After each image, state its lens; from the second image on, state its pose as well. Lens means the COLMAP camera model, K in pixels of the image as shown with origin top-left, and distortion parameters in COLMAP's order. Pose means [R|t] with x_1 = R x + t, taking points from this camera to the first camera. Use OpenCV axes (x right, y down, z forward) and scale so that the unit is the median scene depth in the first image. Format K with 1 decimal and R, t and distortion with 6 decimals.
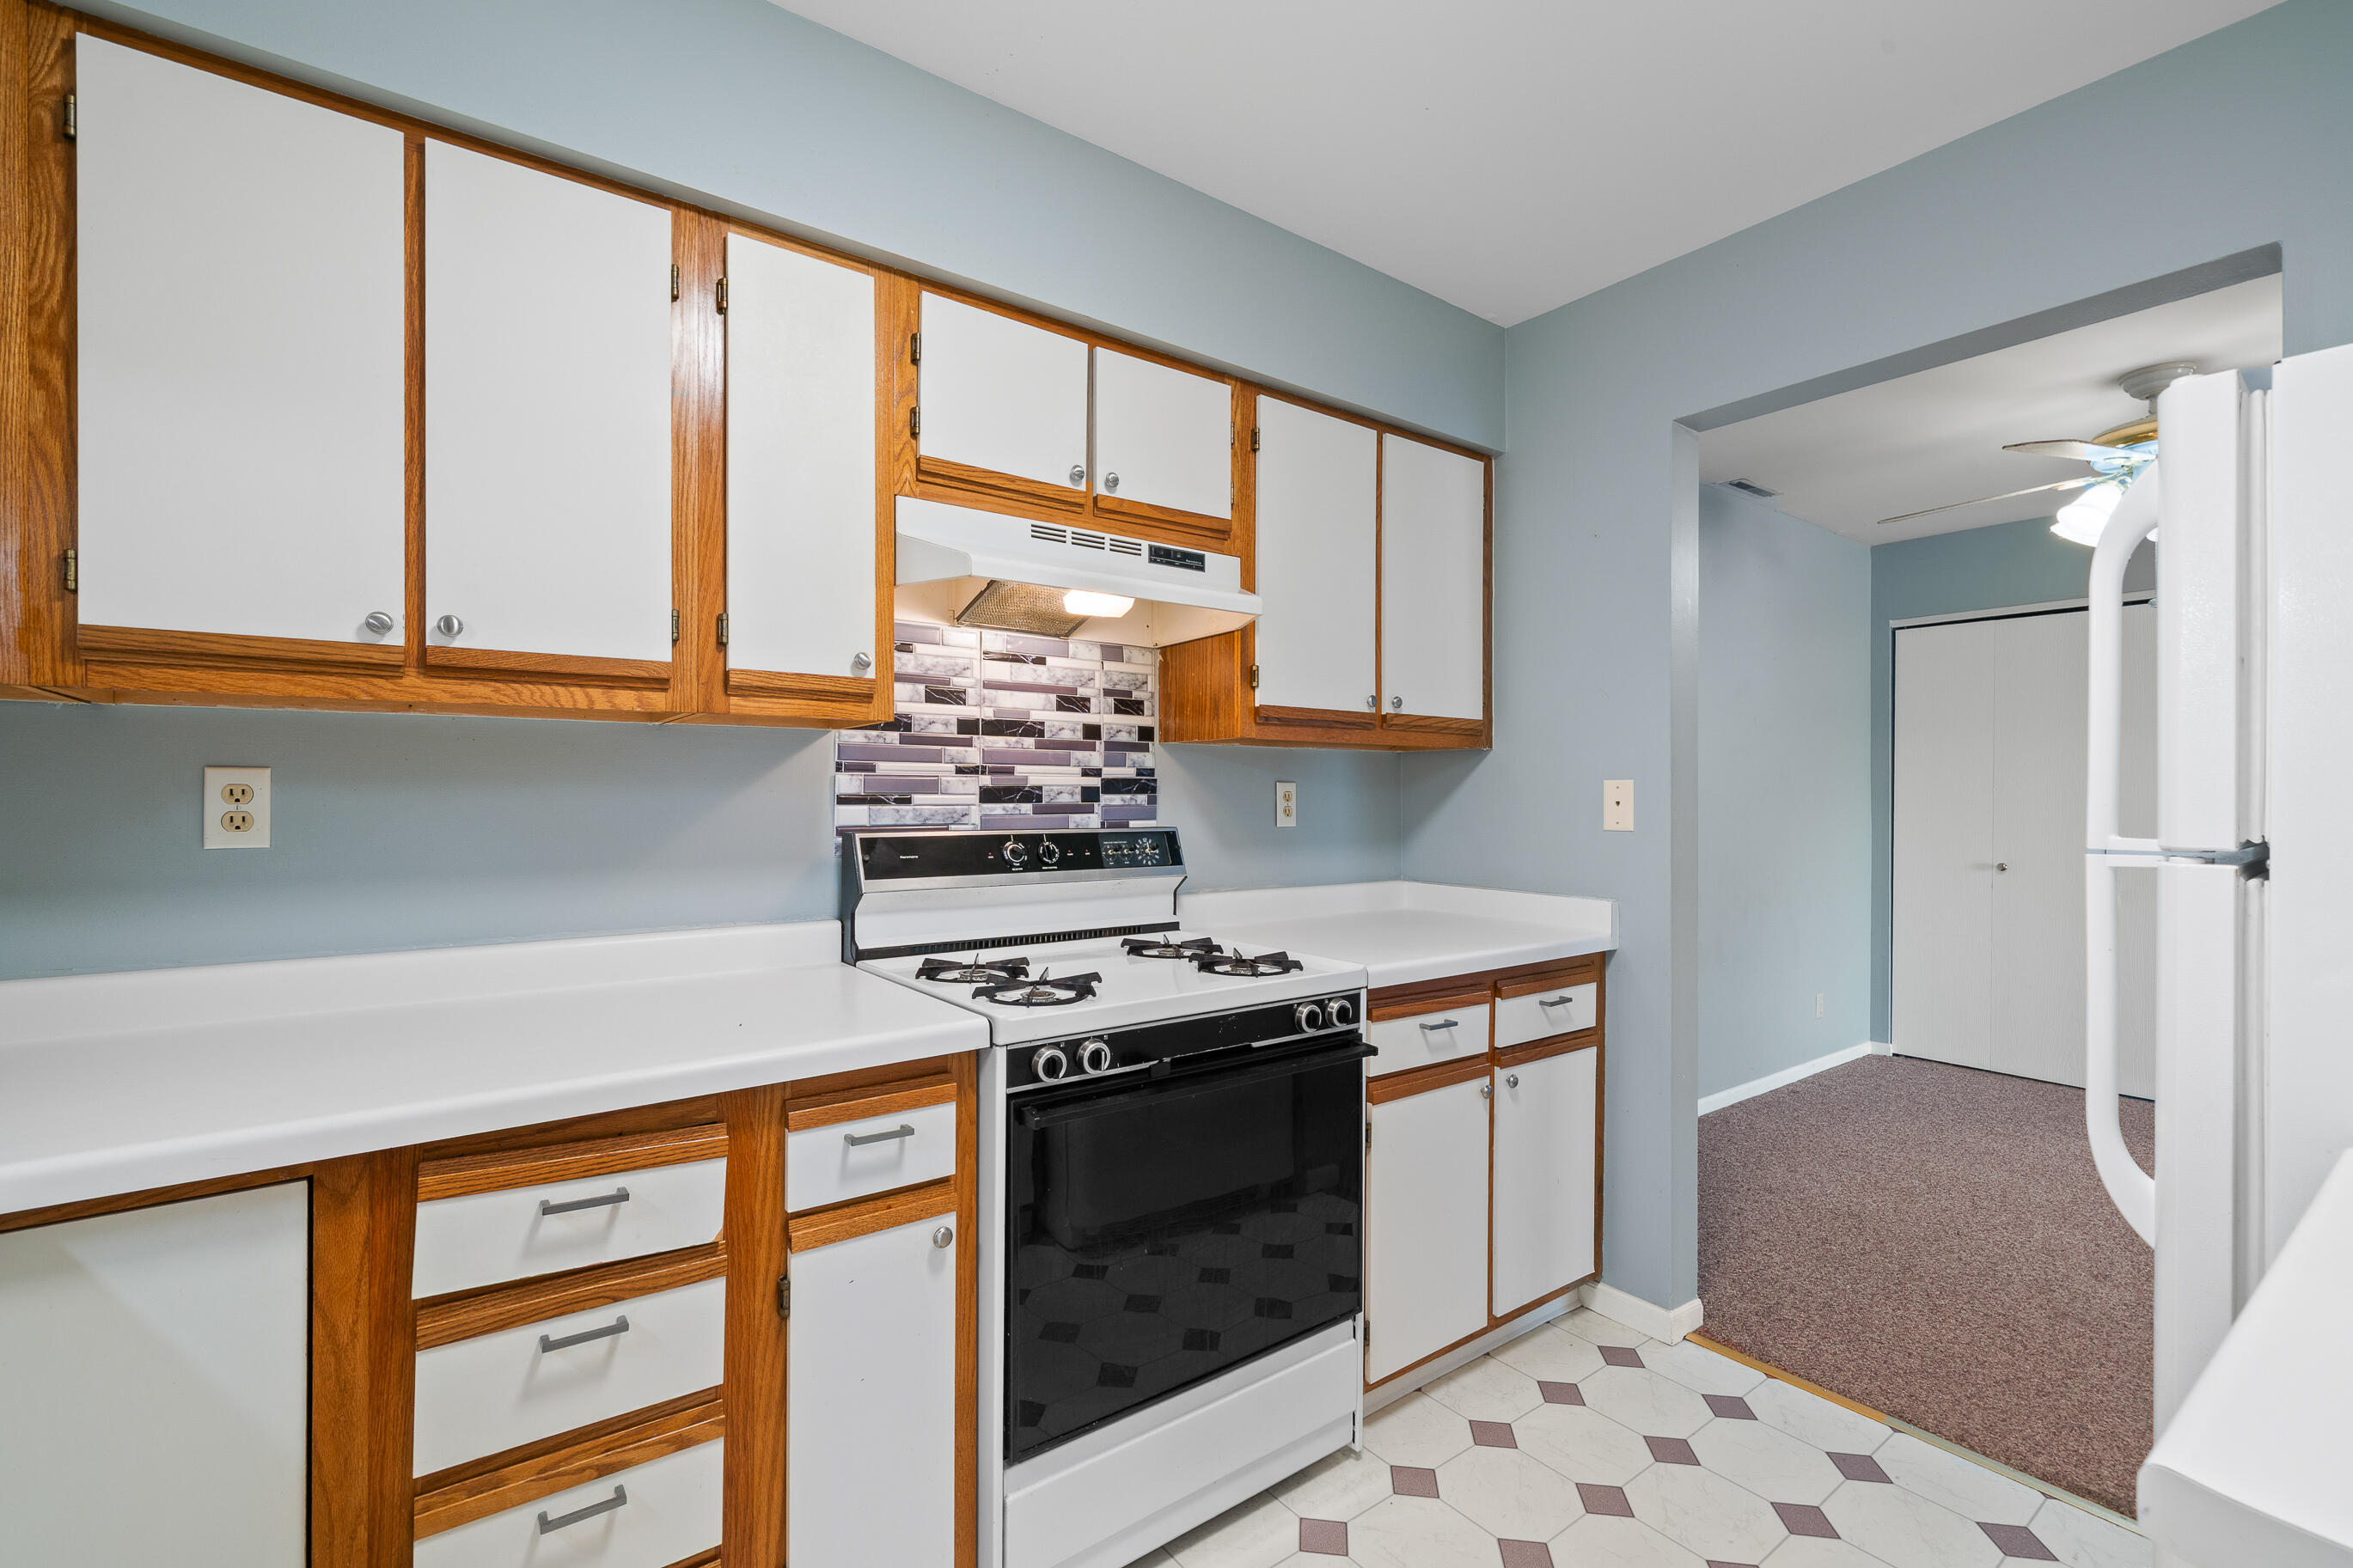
lens RADIAL K [[1011.0, 0, 1155.4], [0, 1011.0, 794.4], [0, 0, 1]] dist [0.000276, 0.000590]
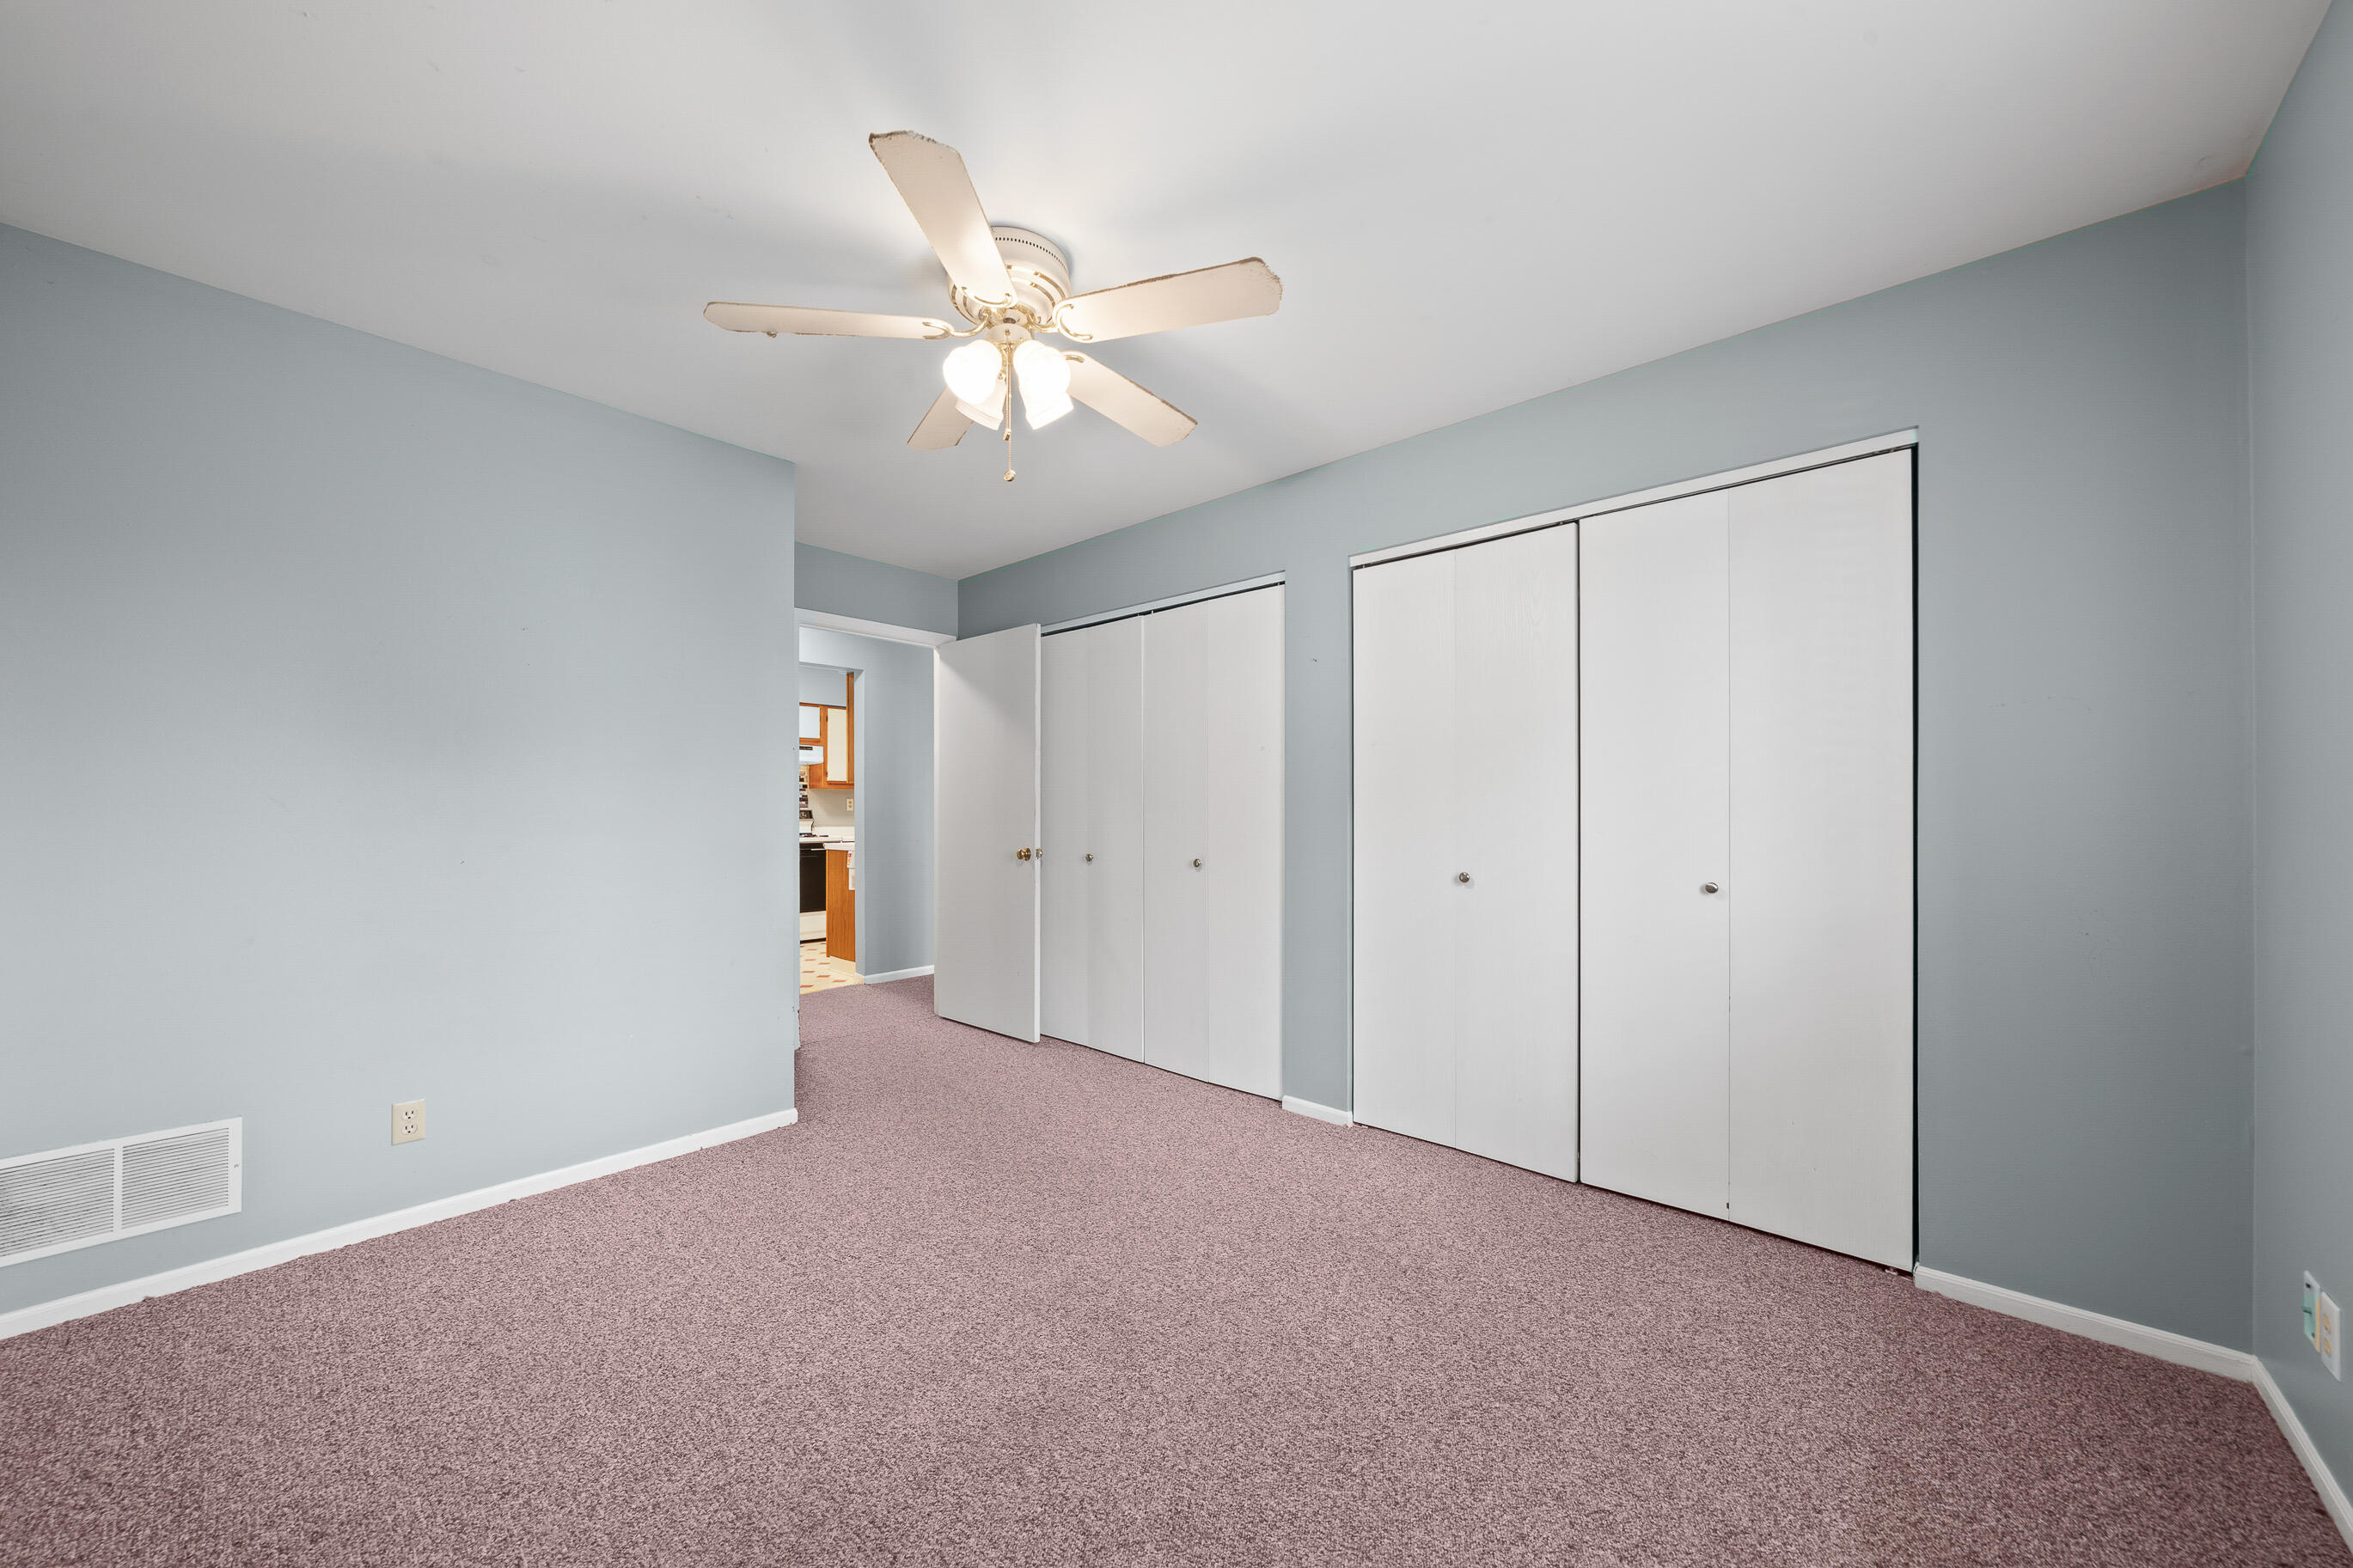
lens RADIAL K [[839.7, 0, 1163.3], [0, 839.7, 799.3], [0, 0, 1]] dist [-0.000493, -0.000090]
pose [[0.978475, -0.001789, 0.206360, 0.826558], [0.003456, 0.999964, -0.007718, 0.025512], [-0.206338, 0.008265, 0.978446, -3.019878]]
